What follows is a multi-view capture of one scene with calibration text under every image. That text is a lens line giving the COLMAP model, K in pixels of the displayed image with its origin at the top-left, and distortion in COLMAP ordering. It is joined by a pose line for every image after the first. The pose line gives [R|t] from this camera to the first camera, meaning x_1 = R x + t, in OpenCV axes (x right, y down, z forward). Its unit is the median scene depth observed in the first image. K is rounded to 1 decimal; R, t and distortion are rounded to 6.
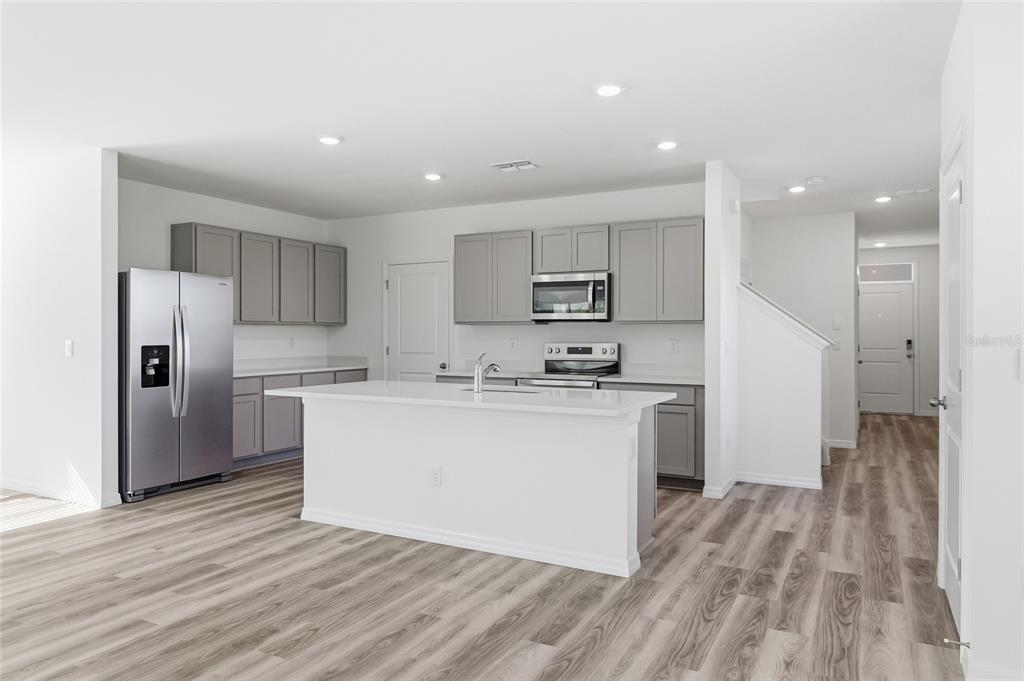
lens RADIAL K [[675.9, 0, 512.0], [0, 675.9, 336.1], [0, 0, 1]] dist [-0.003387, -0.003423]
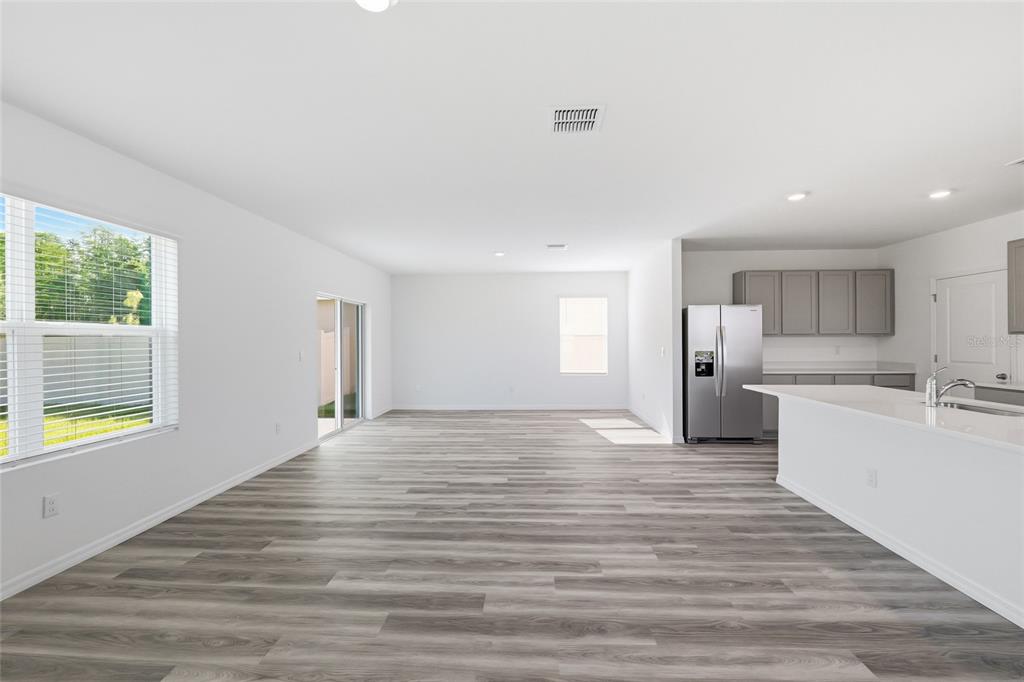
lens RADIAL K [[425.9, 0, 513.8], [0, 425.9, 336.9], [0, 0, 1]] dist [-0.009601, 0.000226]
pose [[0.426563, -0.008466, -0.904418, 0.215228], [0.001696, 0.999962, -0.008561, -0.013172], [0.904456, 0.002118, 0.426562, 0.147415]]
